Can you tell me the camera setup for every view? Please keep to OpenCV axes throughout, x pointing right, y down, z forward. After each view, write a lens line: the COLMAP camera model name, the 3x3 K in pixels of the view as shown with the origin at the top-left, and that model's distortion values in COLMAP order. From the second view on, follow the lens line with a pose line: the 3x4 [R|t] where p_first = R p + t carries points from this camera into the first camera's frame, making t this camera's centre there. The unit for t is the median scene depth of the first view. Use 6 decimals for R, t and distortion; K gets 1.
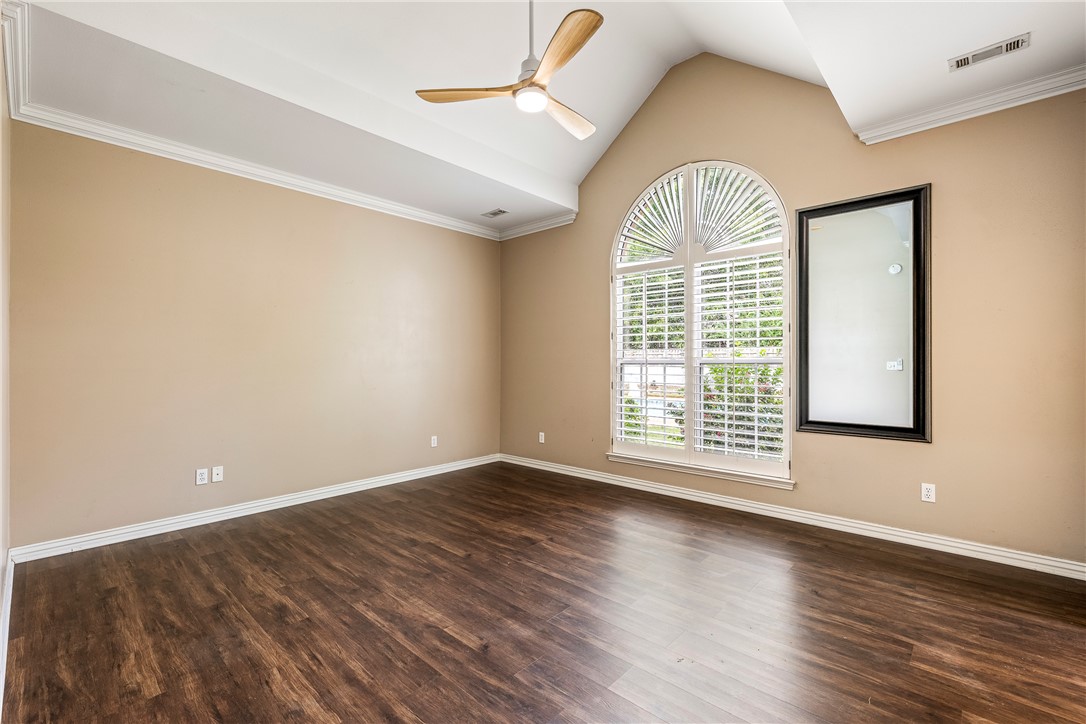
lens RADIAL K [[473.8, 0, 543.0], [0, 473.8, 362.0], [0, 0, 1]] dist [-0.000169, -0.000137]
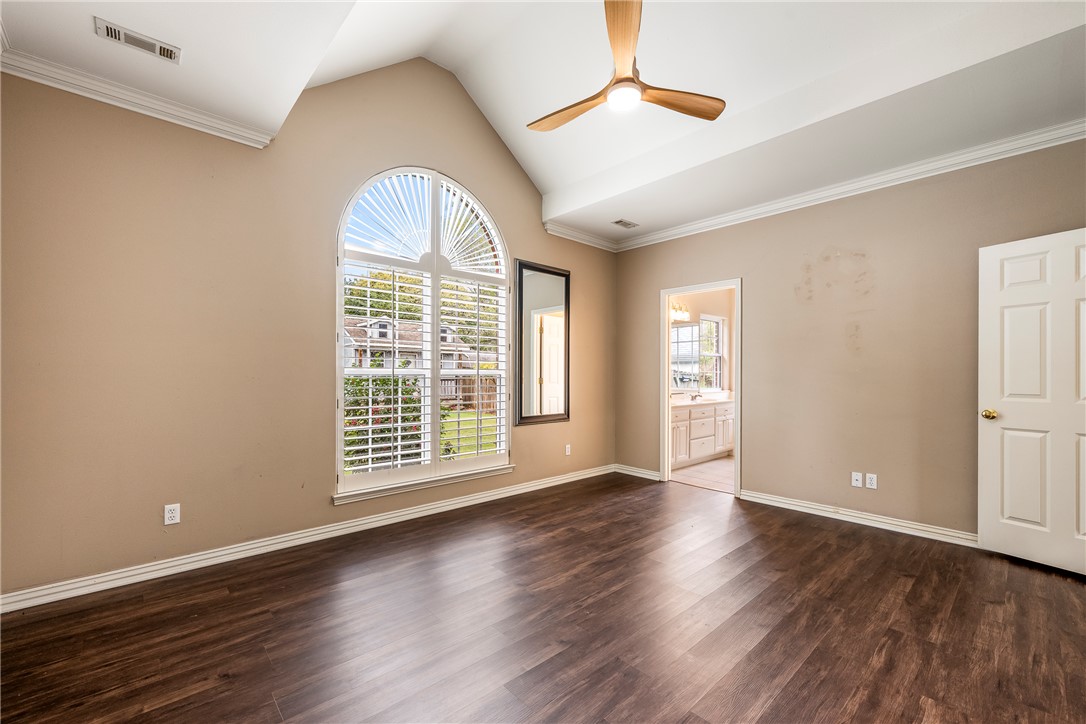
lens RADIAL K [[450.2, 0, 541.3], [0, 450.2, 374.5], [0, 0, 1]] dist [-0.000614, -0.000064]
pose [[0.079393, 0.001067, 0.996843, -0.820395], [-0.005974, 0.999982, -0.000595, 0.002630], [-0.996826, -0.005908, 0.079398, 0.957976]]
